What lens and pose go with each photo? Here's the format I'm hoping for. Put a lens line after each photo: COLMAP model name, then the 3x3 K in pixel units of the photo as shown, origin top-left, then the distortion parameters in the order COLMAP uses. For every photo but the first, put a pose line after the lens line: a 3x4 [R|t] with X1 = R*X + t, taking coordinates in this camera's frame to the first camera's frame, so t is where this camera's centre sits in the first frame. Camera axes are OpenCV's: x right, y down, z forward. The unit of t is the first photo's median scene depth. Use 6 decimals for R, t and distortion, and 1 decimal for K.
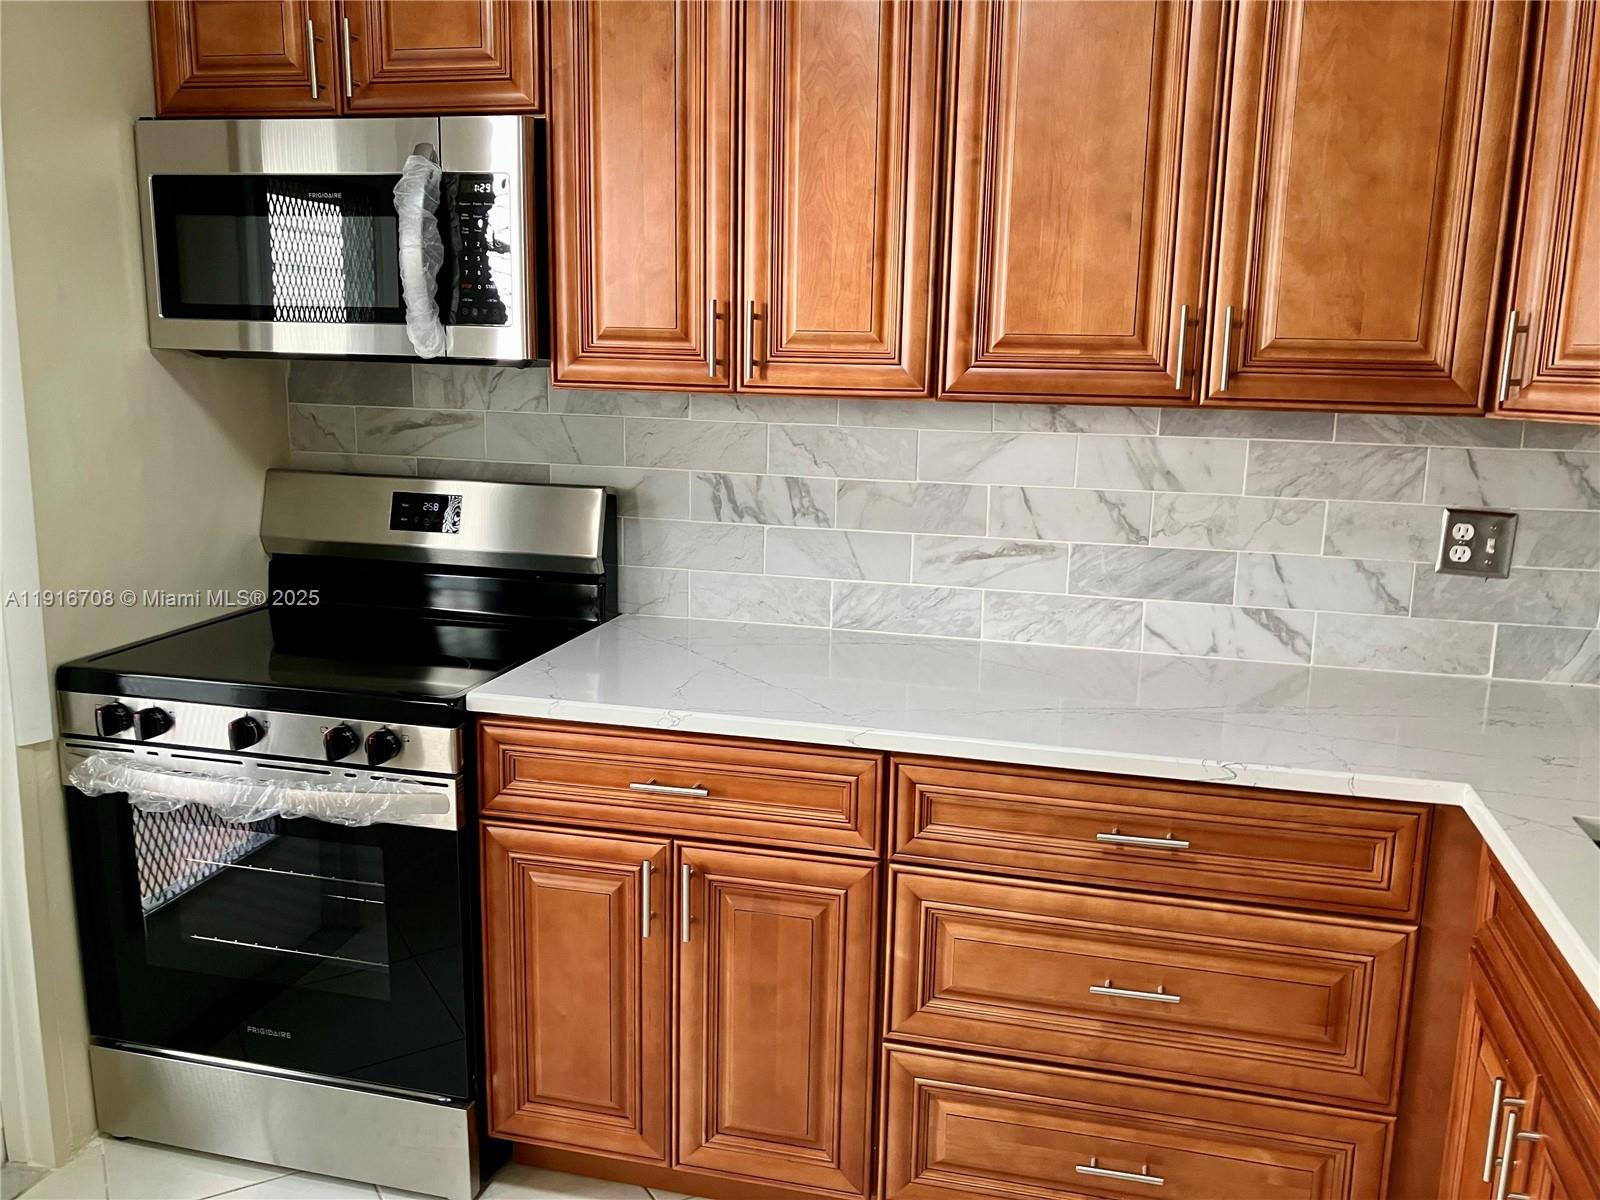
lens RADIAL K [[1317.7, 0, 801.2], [0, 1317.7, 610.3], [0, 0, 1]] dist [0.046587, -0.071998]
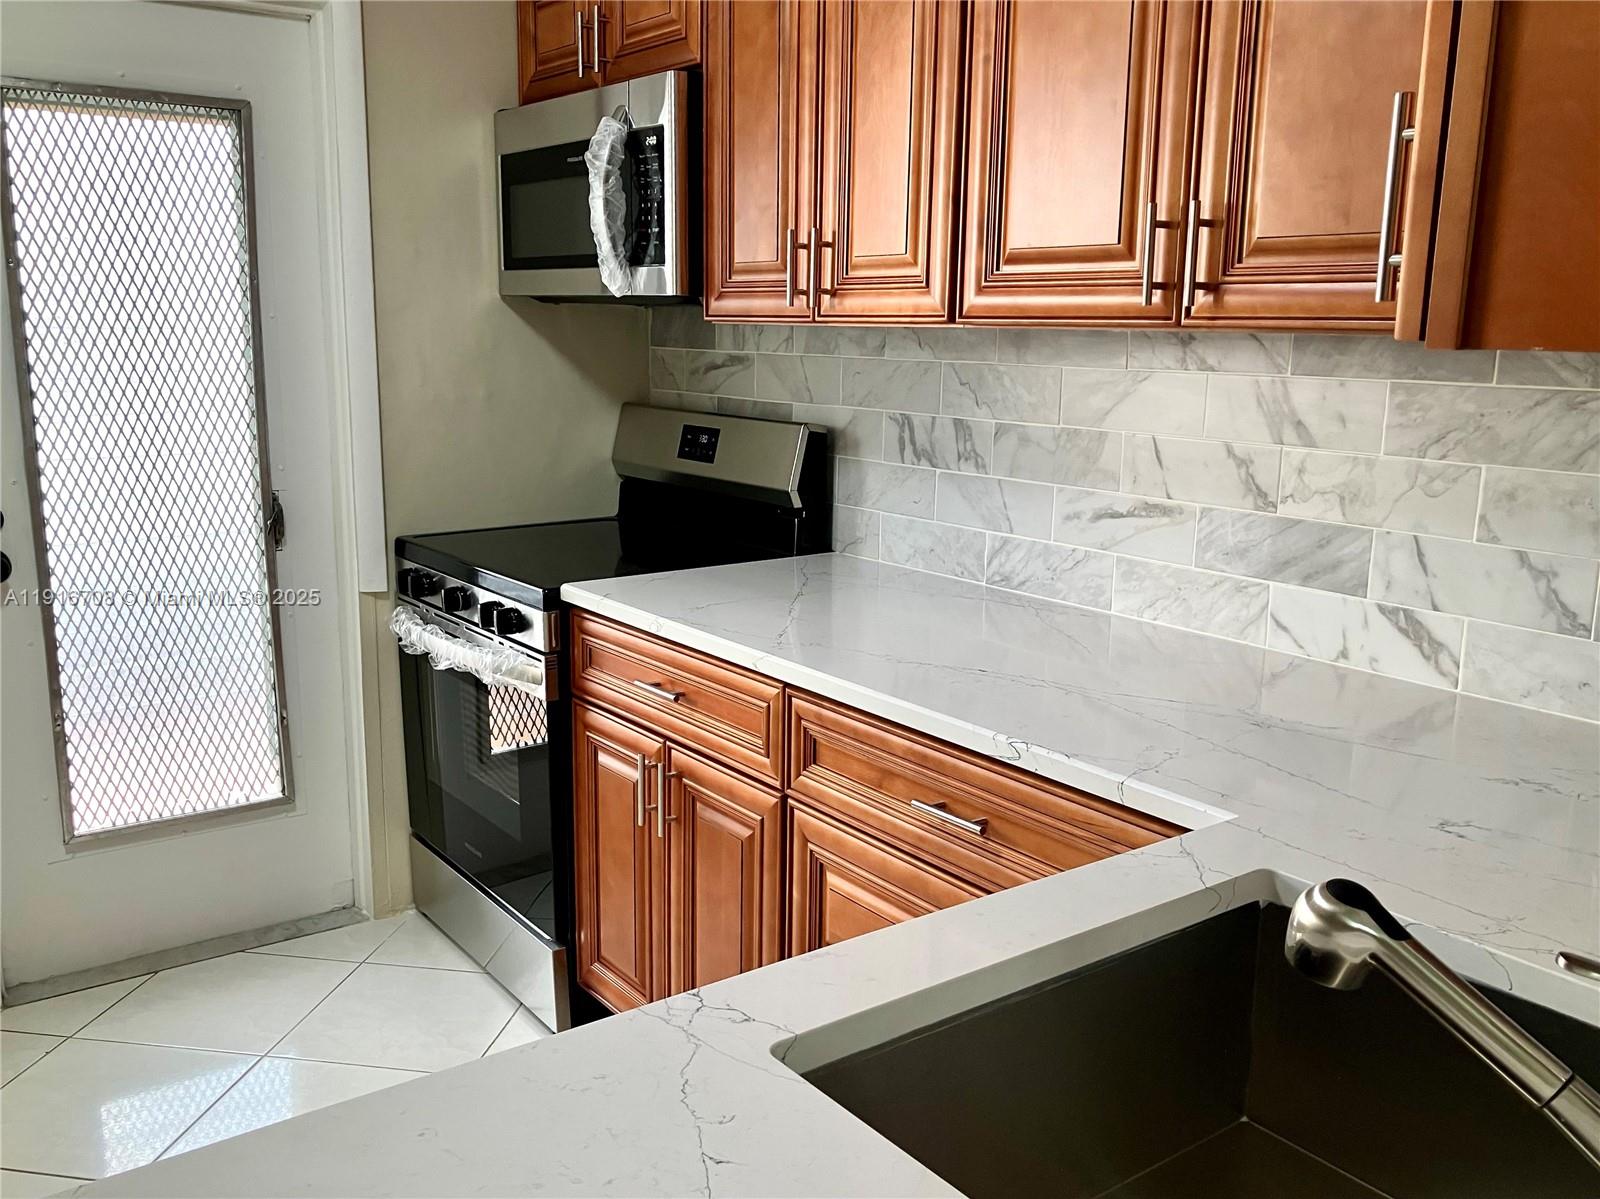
lens RADIAL K [[1388.8, 0, 751.8], [0, 1388.8, 603.4], [0, 0, 1]] dist [0.049965, -0.082206]
pose [[0.761658, 0.118254, -0.637097, 0.565275], [-0.124441, 0.991599, 0.035284, 0.014162], [0.635917, 0.052407, 0.769976, 0.153377]]
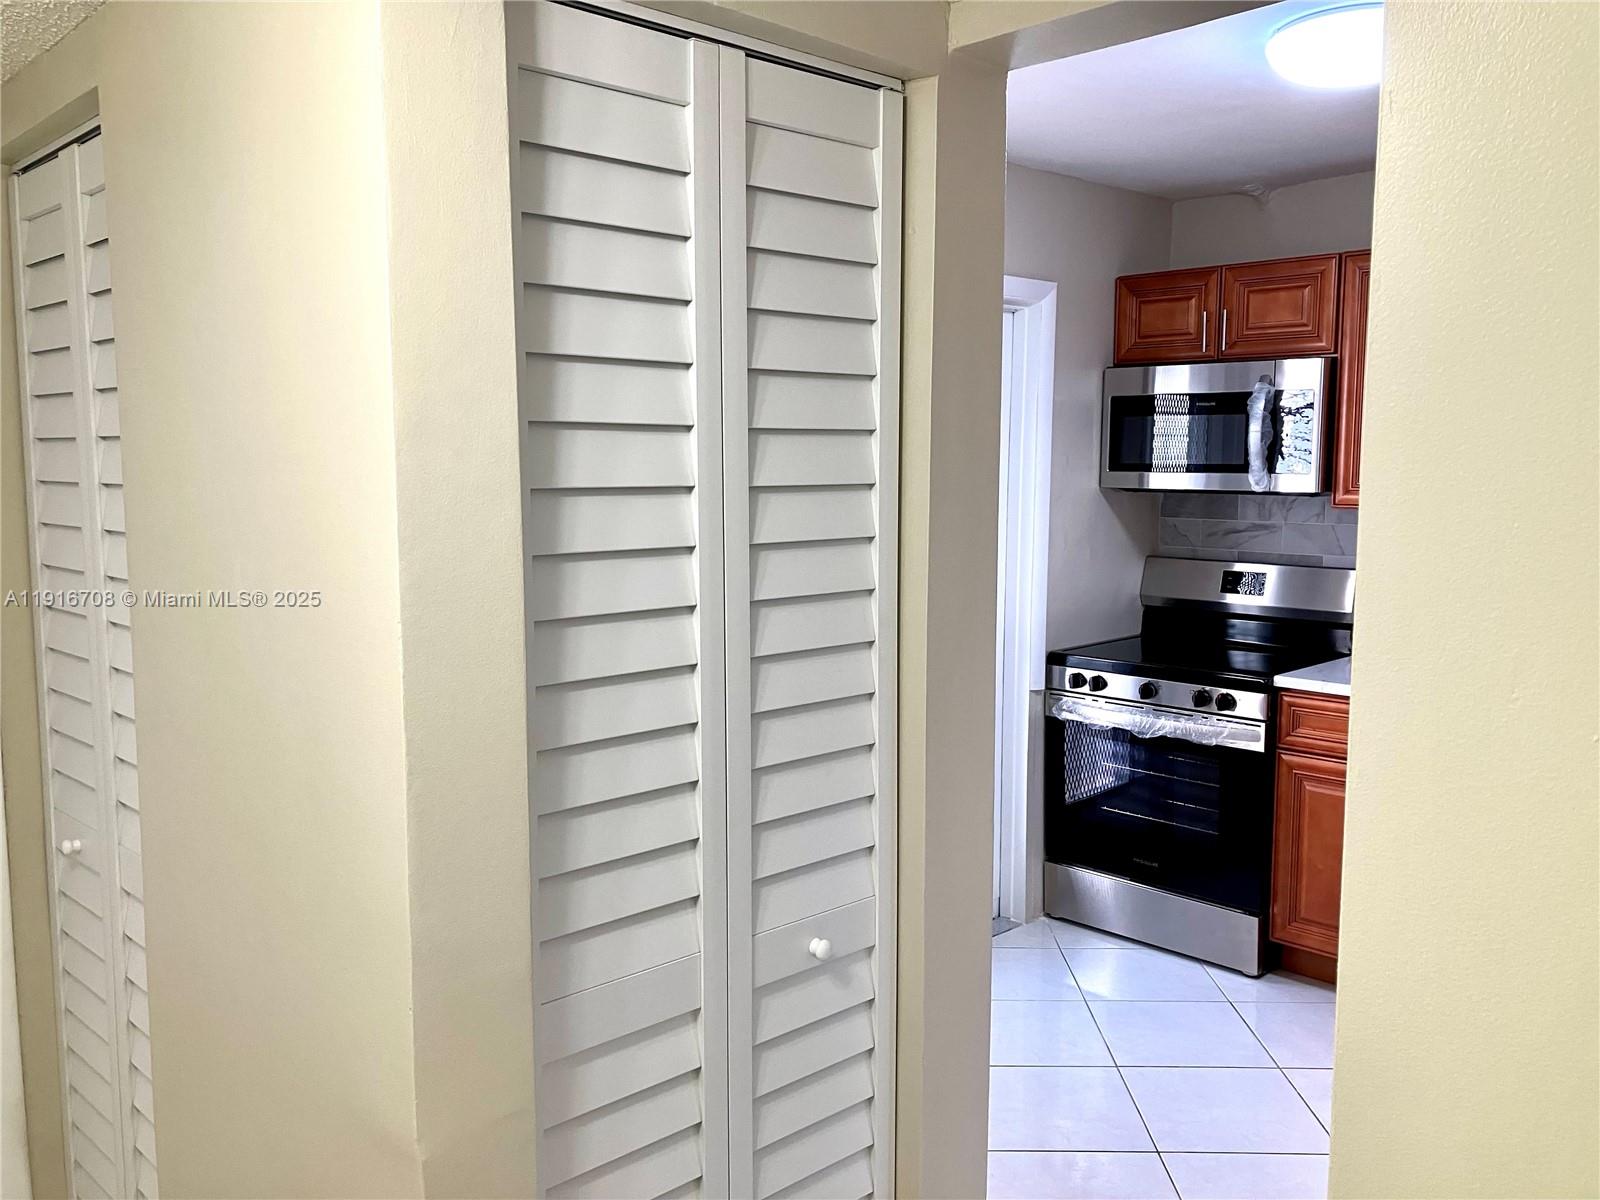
lens RADIAL K [[1347.9, 0, 770.6], [0, 1347.9, 603.2], [0, 0, 1]] dist [-0.002648, -0.012710]
pose [[0.855693, 0.037359, -0.516133, 0.090621], [-0.086643, 0.993654, -0.071721, 0.137006], [0.510179, 0.106091, 0.853500, -0.818144]]
